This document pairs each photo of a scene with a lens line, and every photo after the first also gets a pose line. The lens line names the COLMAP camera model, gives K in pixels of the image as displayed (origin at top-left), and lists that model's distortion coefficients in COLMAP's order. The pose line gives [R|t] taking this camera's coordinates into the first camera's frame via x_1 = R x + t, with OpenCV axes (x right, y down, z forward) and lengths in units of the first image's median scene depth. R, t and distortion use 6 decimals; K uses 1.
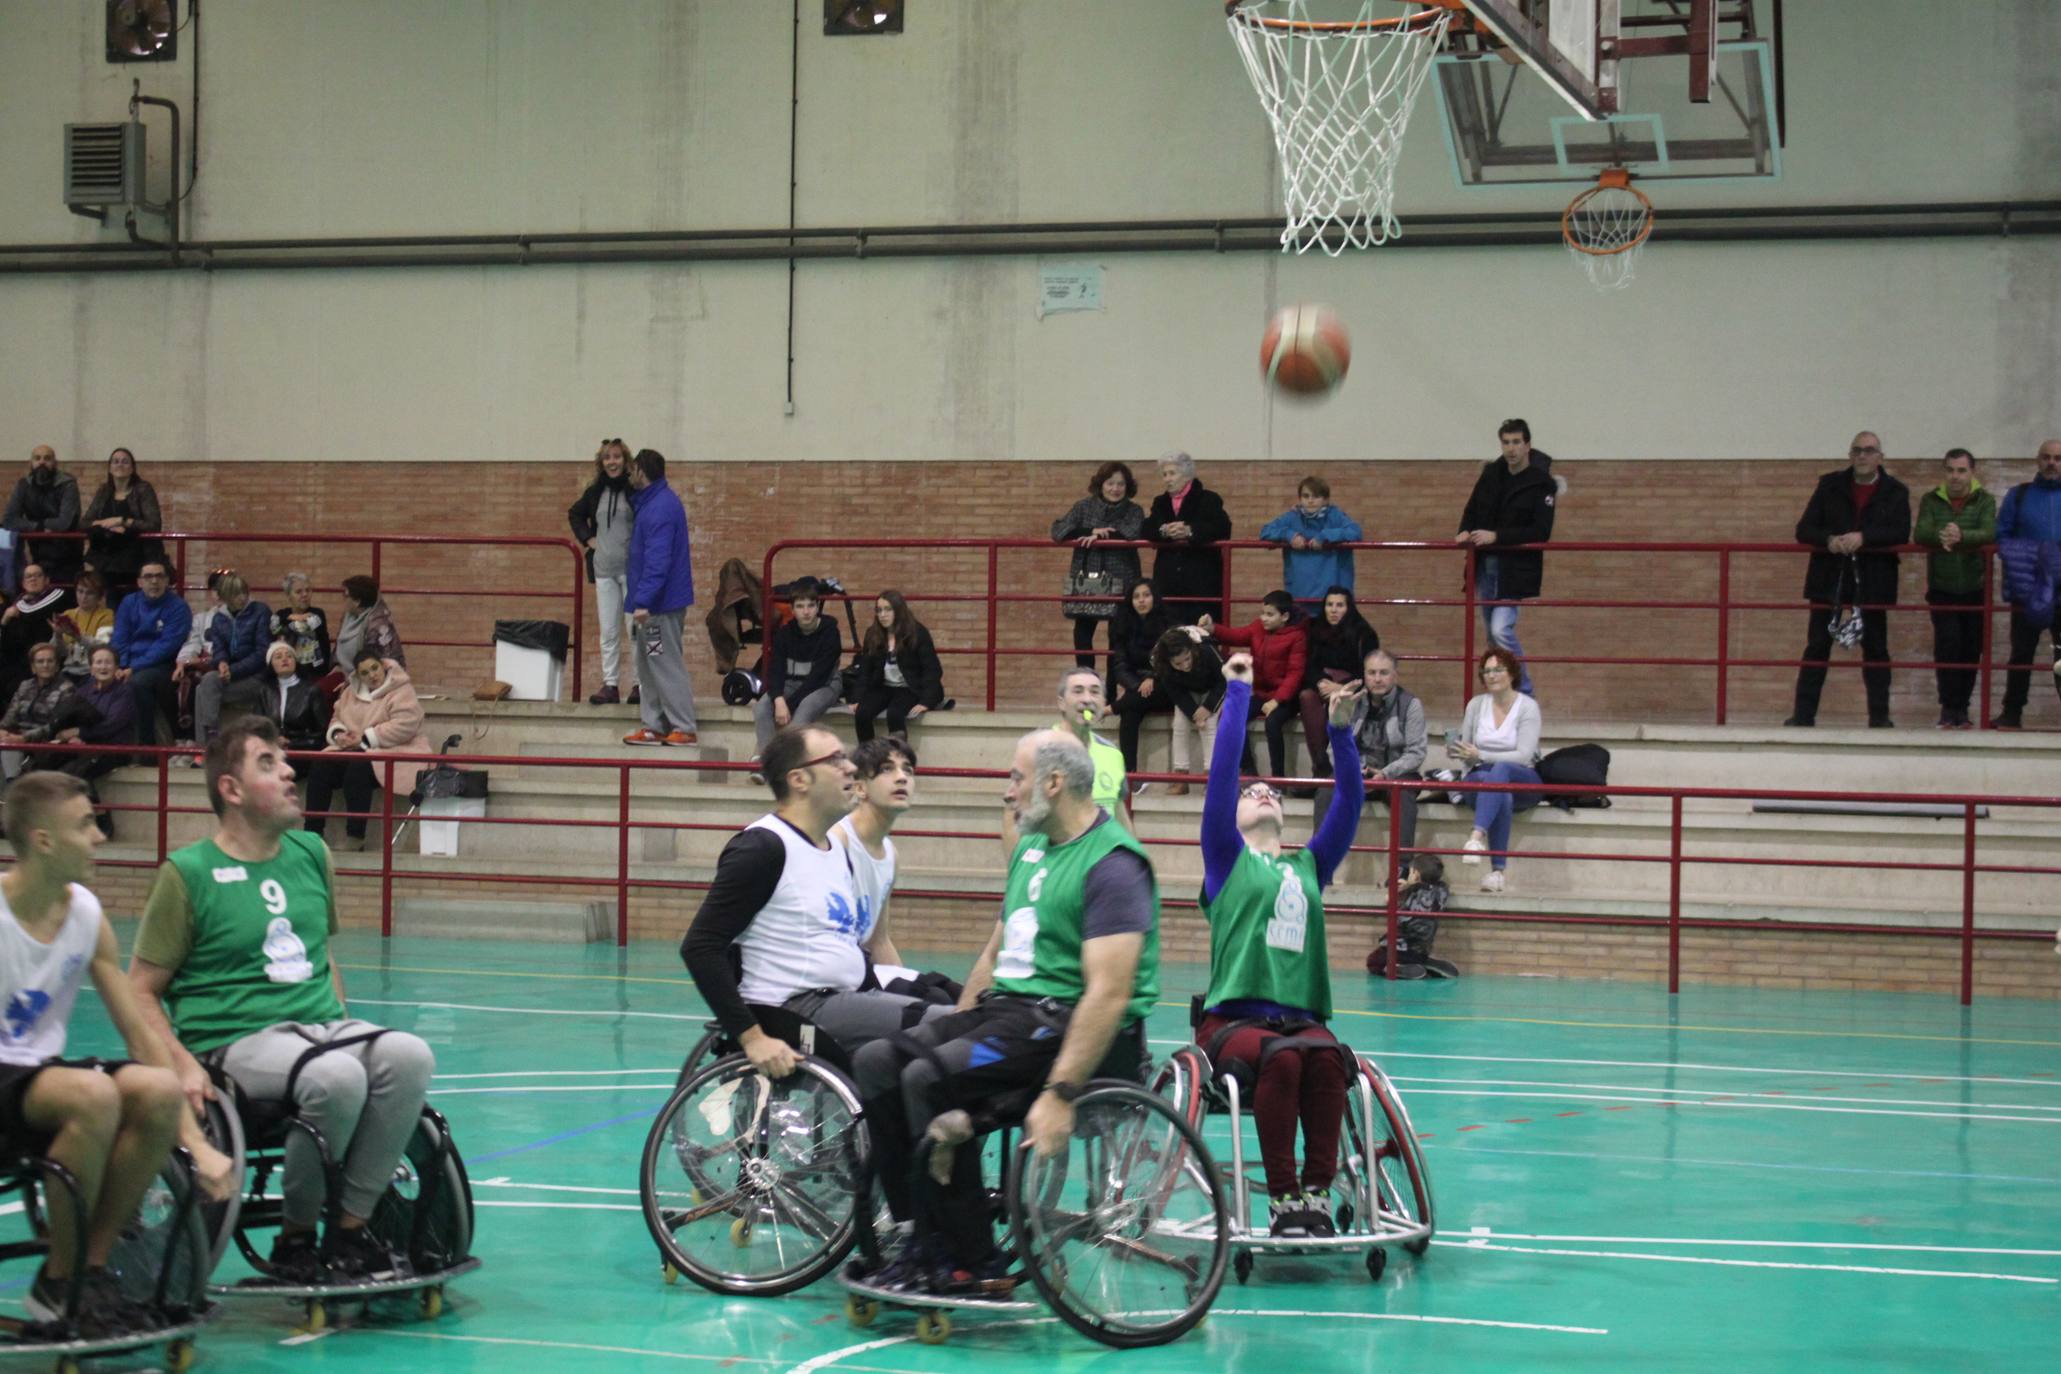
lens RADIAL K [[3683.5, 0, 1037.5], [0, 3683.5, 664.4], [0, 0, 1]] dist [-0.042518, 0.000000]
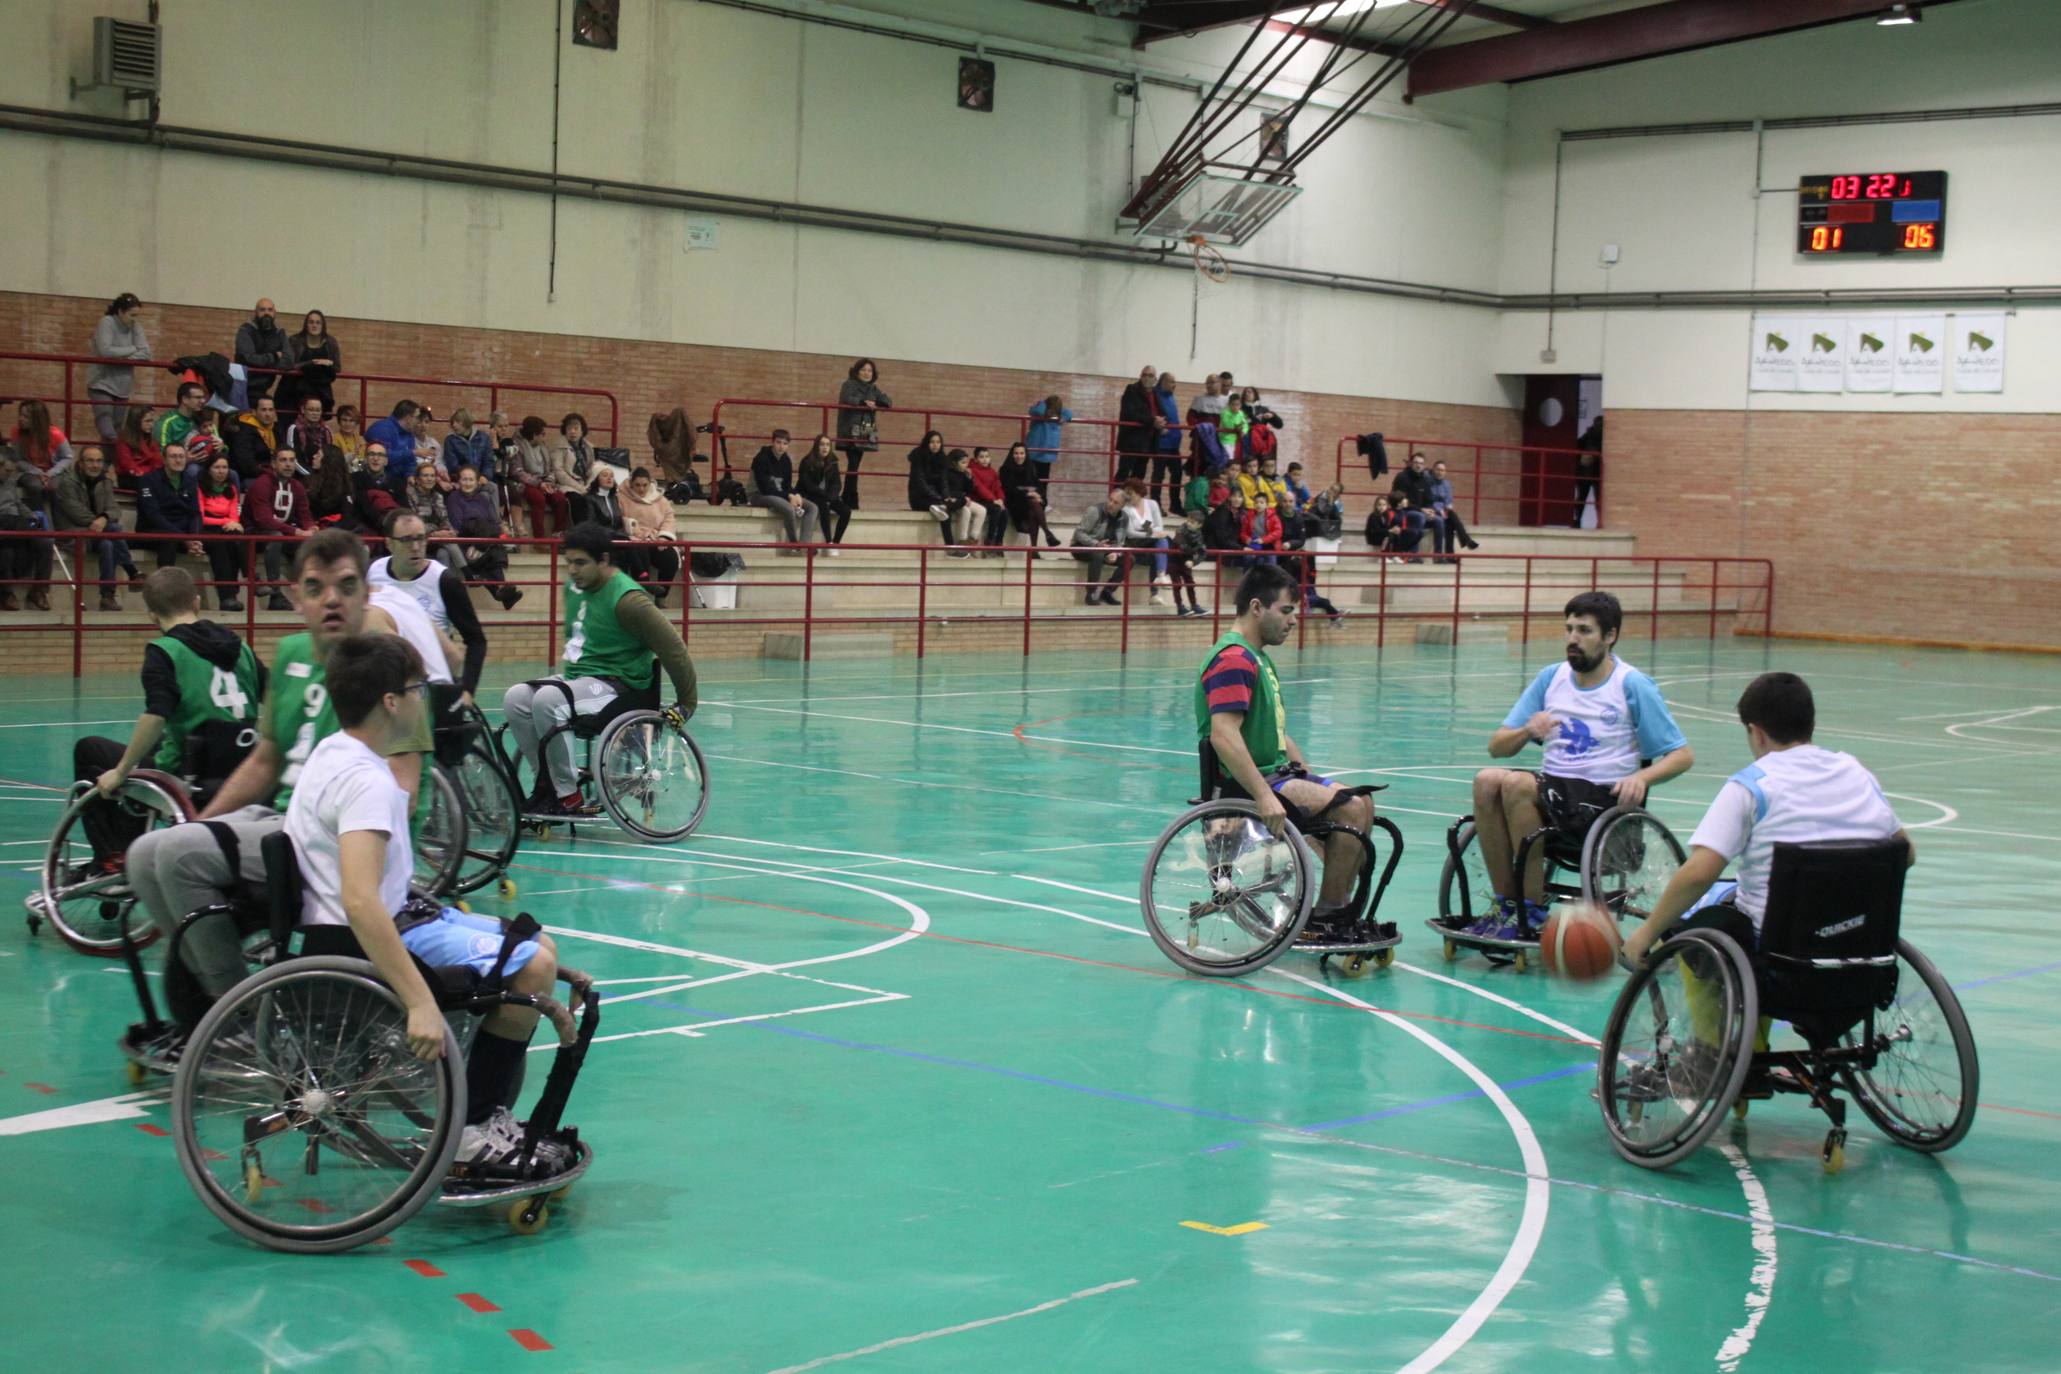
lens RADIAL K [[2828.2, 0, 1093.2], [0, 2828.2, 755.9], [0, 0, 1]] dist [-0.065507, 0.000000]
pose [[0.428062, -0.086782, 0.899573, -1.015368], [-0.031717, 0.993323, 0.110919, -0.019438], [-0.903192, -0.076012, 0.422452, 0.319965]]
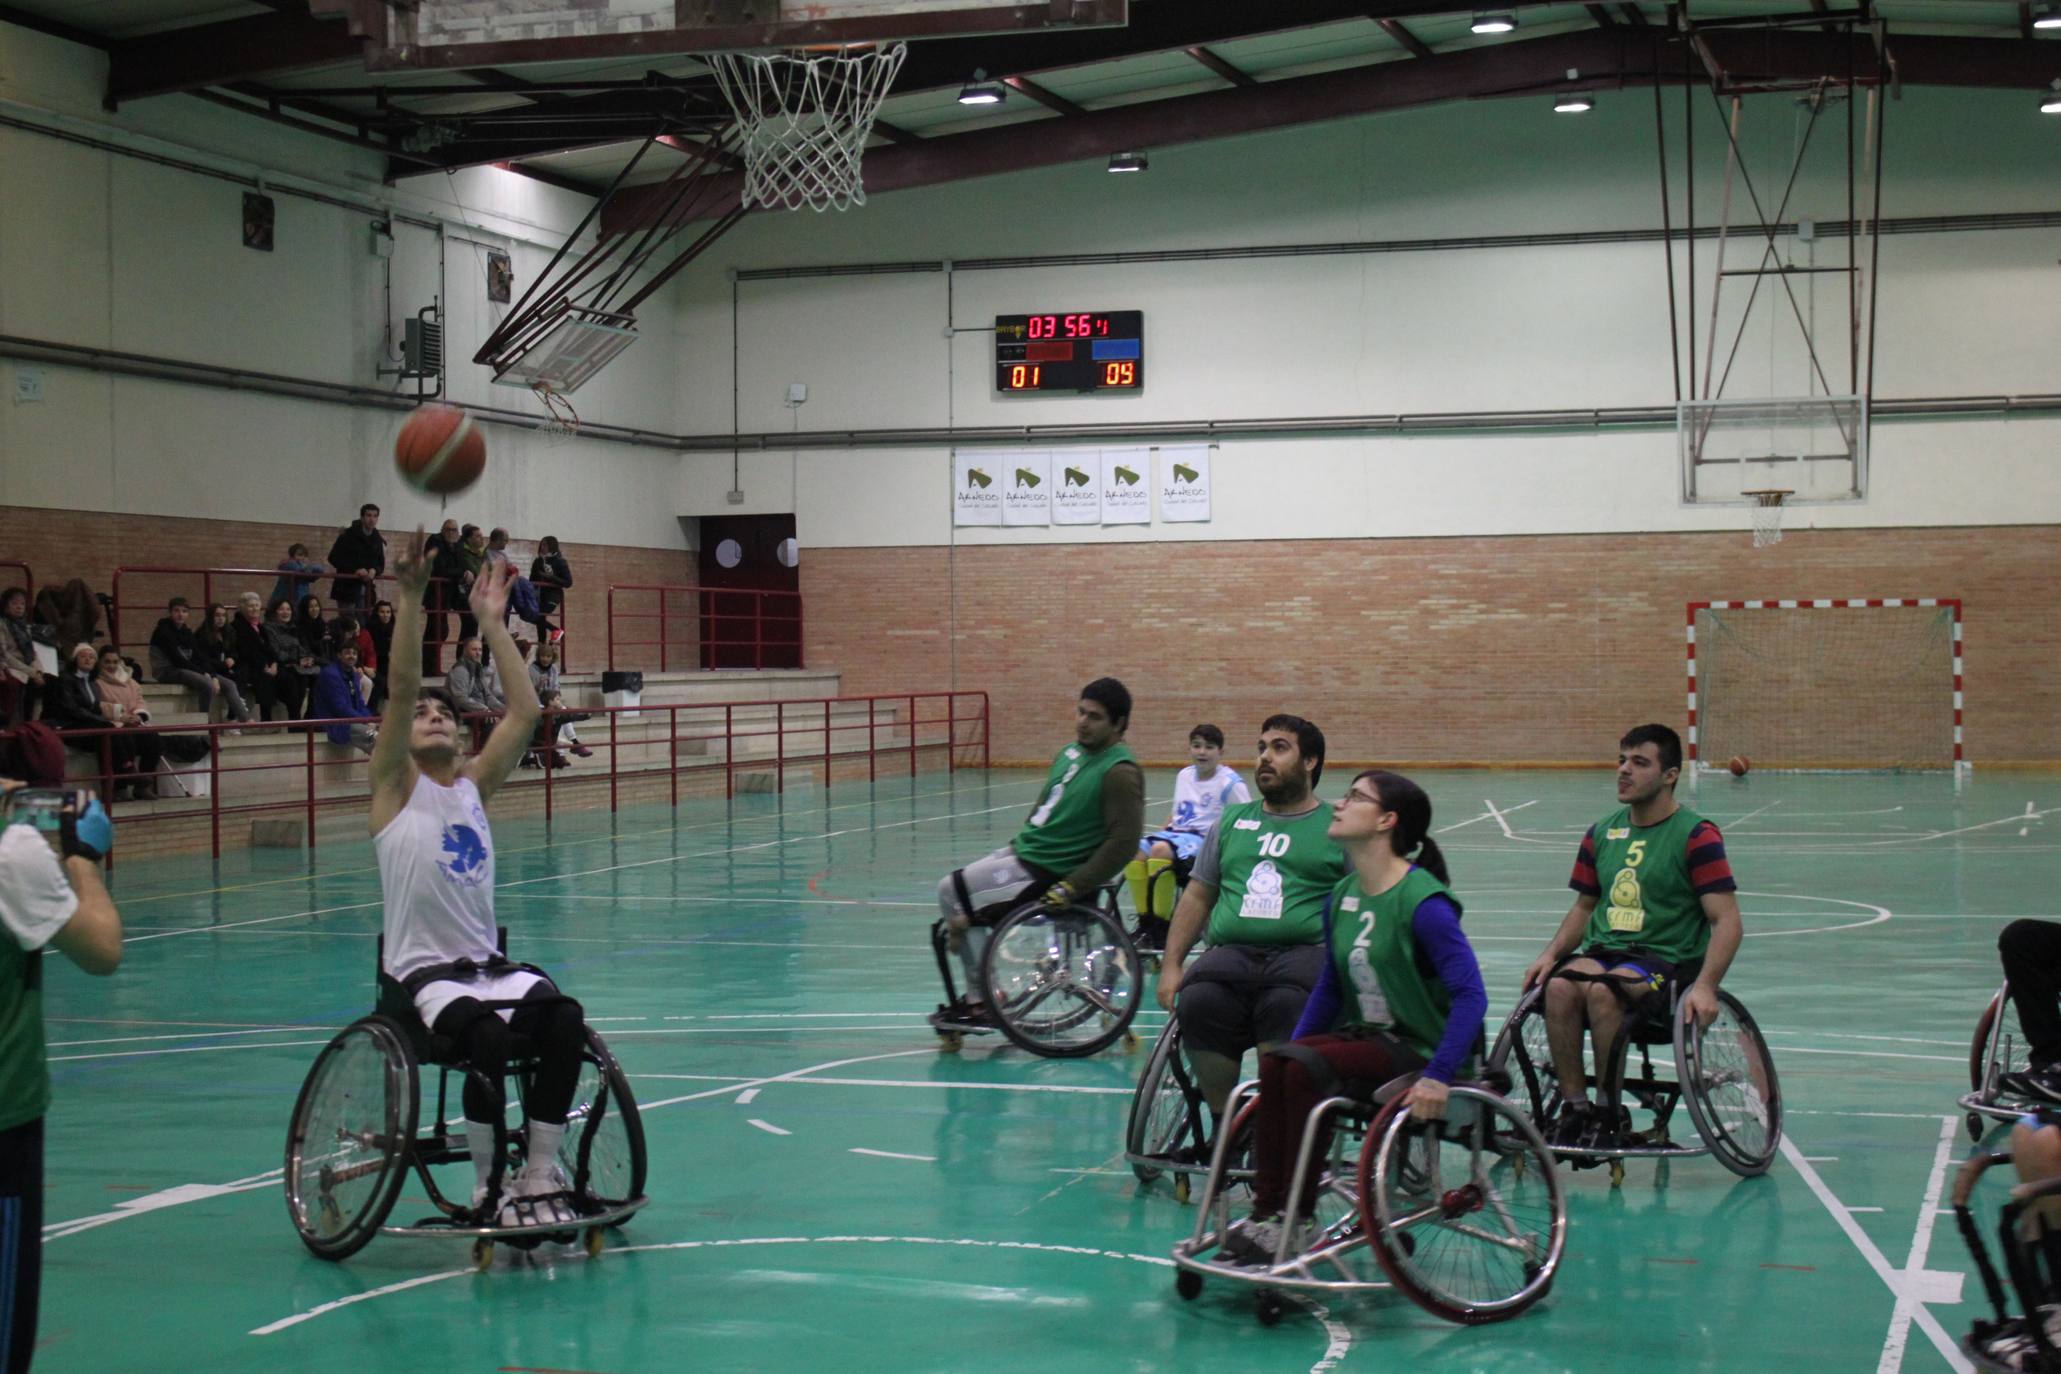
lens RADIAL K [[2967.8, 0, 1102.1], [0, 2967.8, 741.9], [0, 0, 1]] dist [-0.060447, 0.000000]
pose [[0.027742, -0.049527, 0.998387, -1.109002], [0.001344, 0.998773, 0.049509, -0.020546], [-0.999614, -0.000032, 0.027774, 0.551290]]
